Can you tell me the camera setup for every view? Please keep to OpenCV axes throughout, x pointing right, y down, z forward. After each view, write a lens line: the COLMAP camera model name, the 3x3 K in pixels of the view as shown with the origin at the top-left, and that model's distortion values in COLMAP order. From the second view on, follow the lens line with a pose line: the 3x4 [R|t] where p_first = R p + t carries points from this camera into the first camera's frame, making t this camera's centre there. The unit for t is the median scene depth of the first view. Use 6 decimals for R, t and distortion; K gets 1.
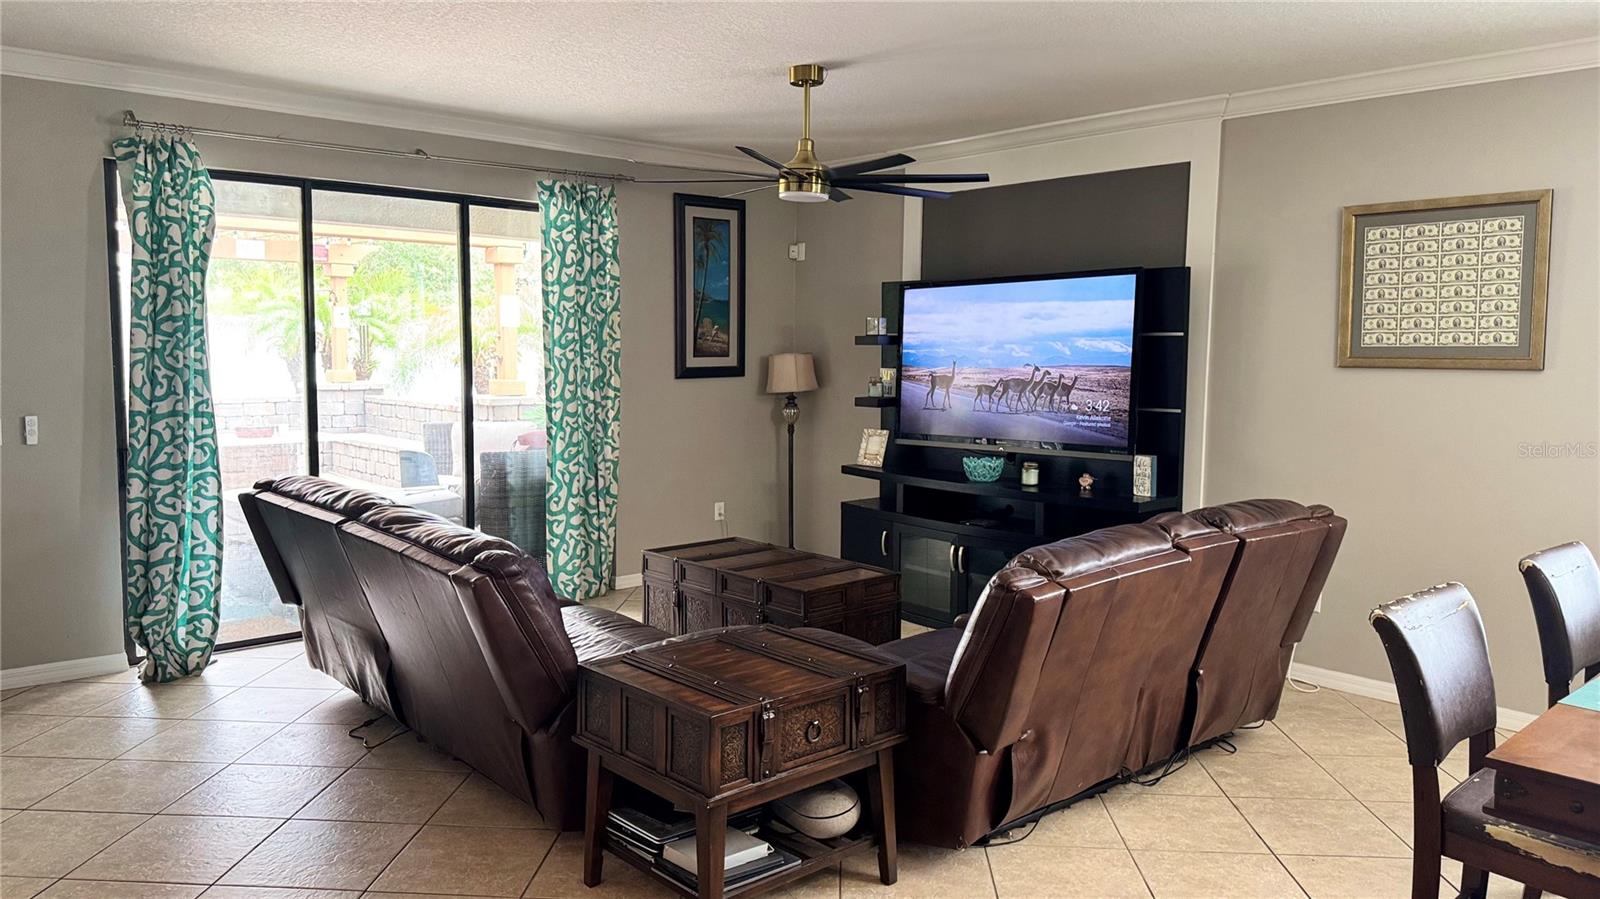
lens RADIAL K [[1099.4, 0, 800.0], [0, 1099.4, 449.5], [0, 0, 1]] dist [0.145896, -0.215709]
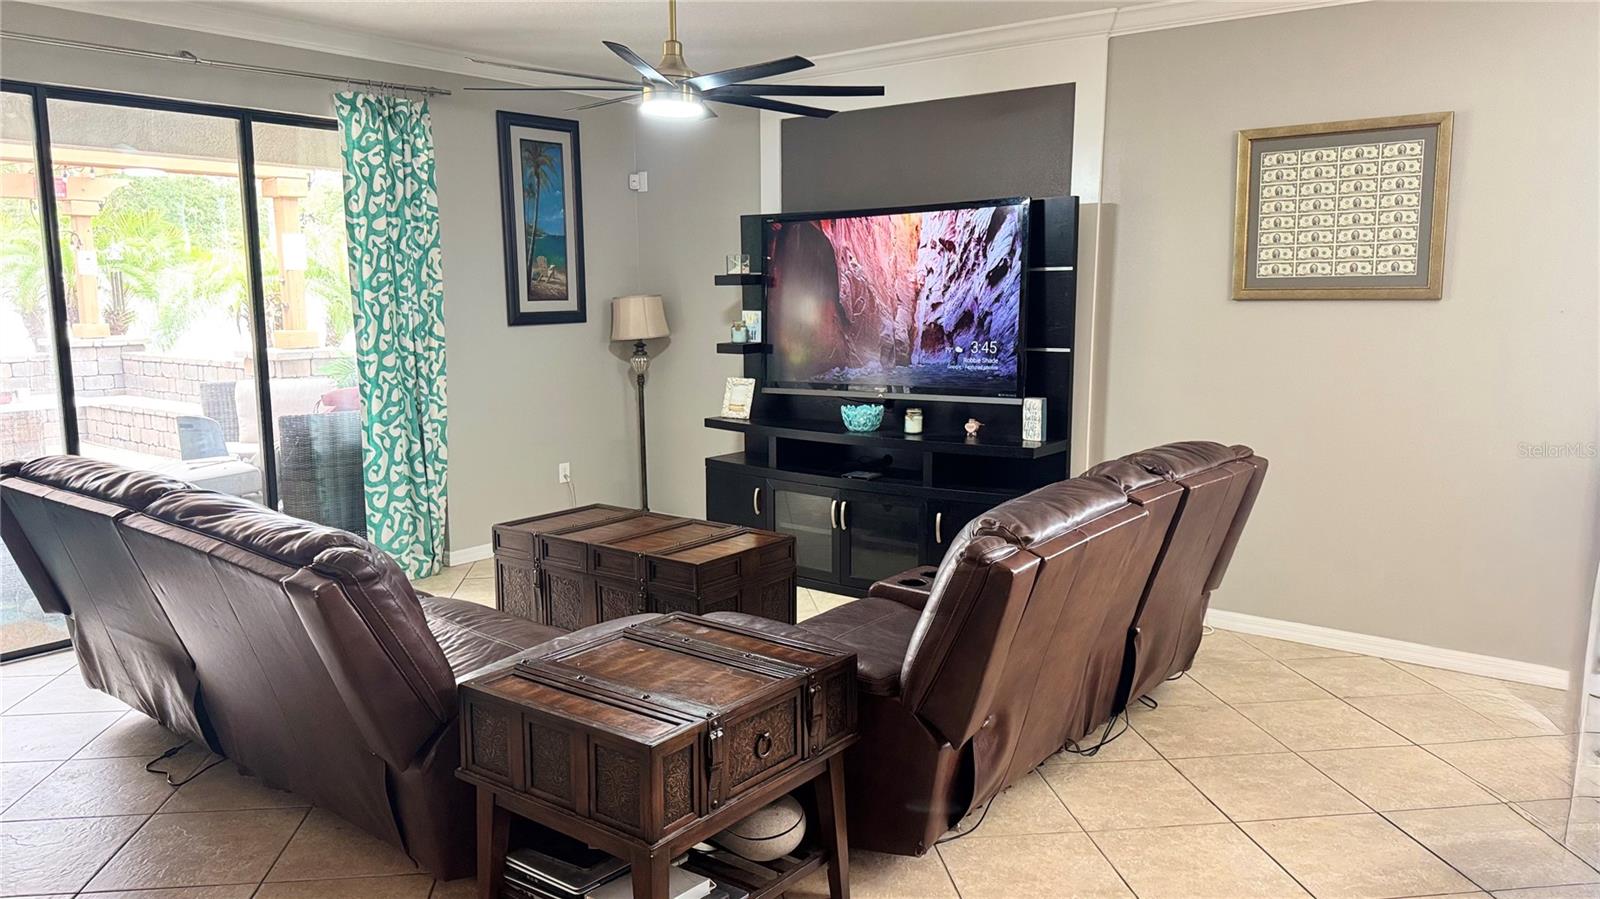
lens RADIAL K [[1101.9, 0, 793.2], [0, 1101.9, 459.3], [0, 0, 1]] dist [0.100405, -0.144825]
pose [[0.984805, -0.038791, 0.169274, -0.054100], [0.029012, 0.997785, 0.059865, -0.004975], [-0.171222, -0.054045, 0.983749, 0.104139]]
